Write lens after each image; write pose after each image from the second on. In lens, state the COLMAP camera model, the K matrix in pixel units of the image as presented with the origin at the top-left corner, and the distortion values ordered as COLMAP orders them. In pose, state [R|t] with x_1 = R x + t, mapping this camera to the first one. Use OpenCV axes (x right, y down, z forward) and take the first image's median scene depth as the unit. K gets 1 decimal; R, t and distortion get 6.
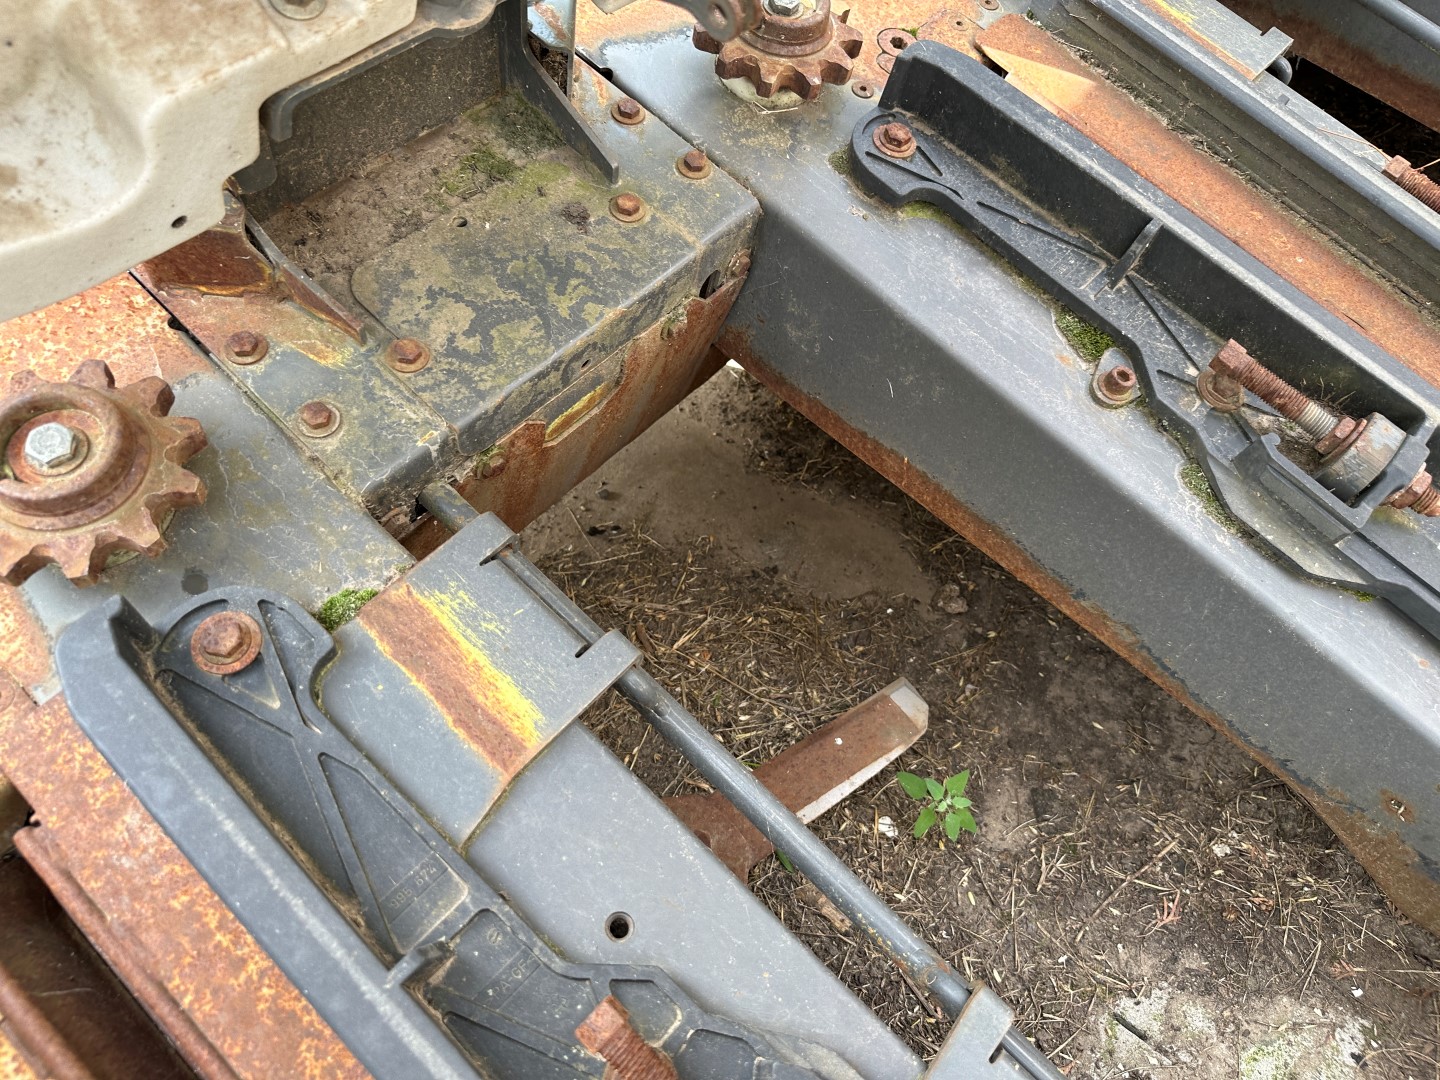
lens RADIAL K [[1024.1, 0, 723.3], [0, 1024.1, 527.6], [0, 0, 1]] dist [0.027055, -0.044832]
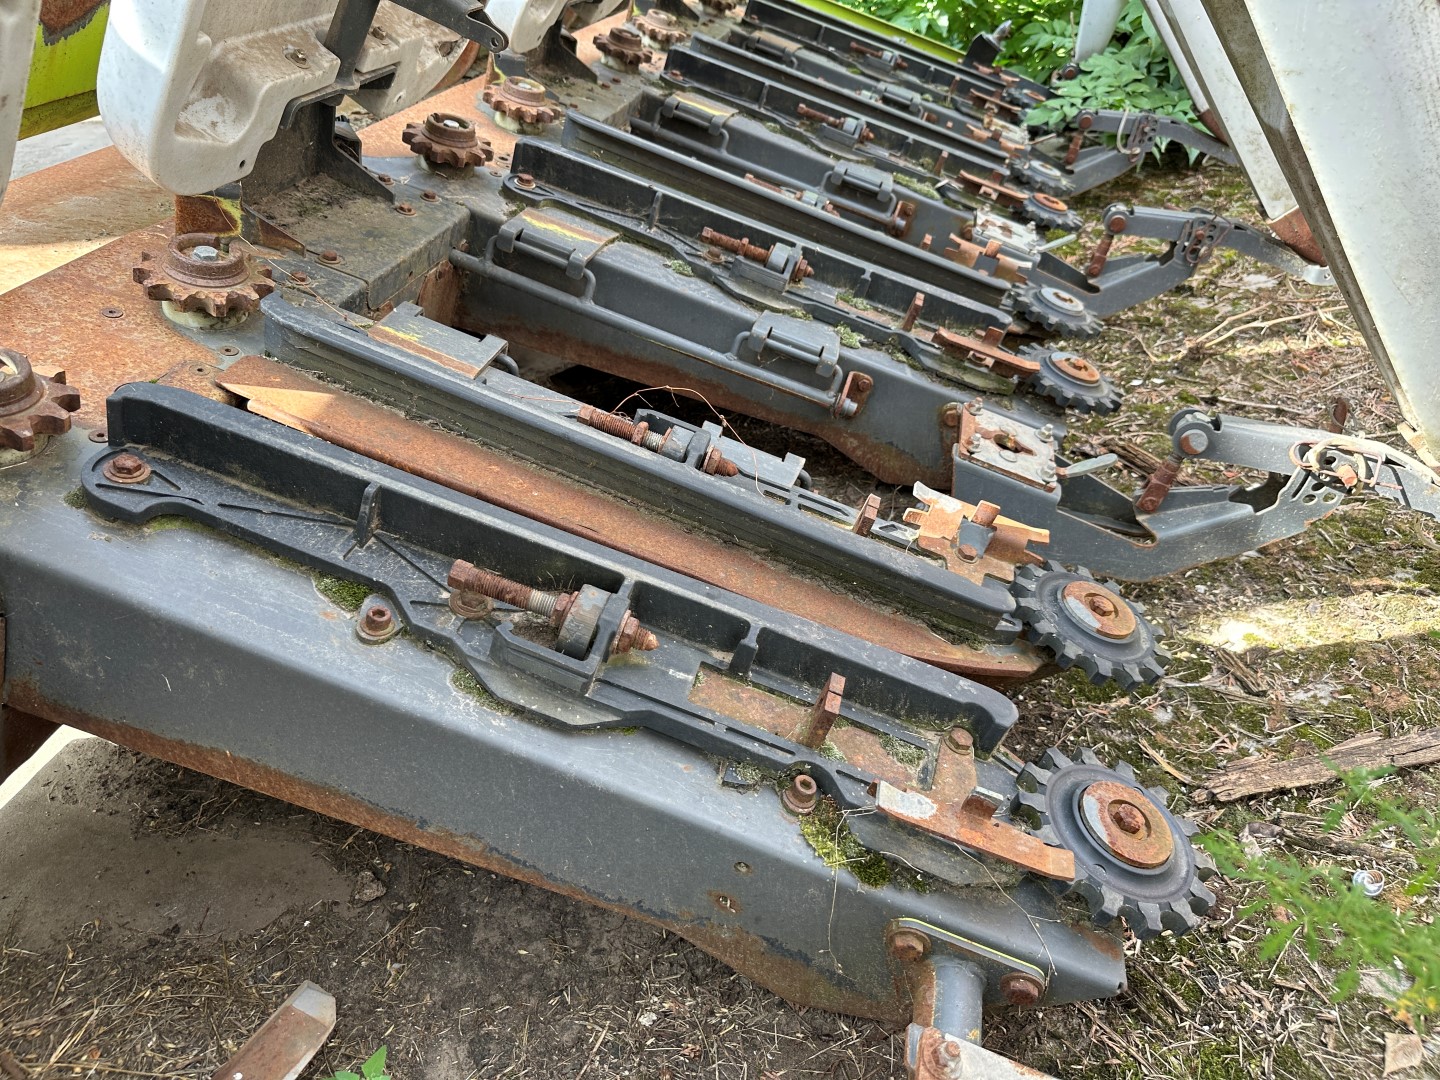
lens RADIAL K [[1024.1, 0, 702.0], [0, 1024.1, 528.6], [0, 0, 1]] dist [0.027055, -0.044832]
pose [[0.877300, -0.224253, 0.424328, 0.219045], [0.347970, 0.906118, -0.240556, 0.144509], [-0.330546, 0.358694, 0.872971, -0.114472]]
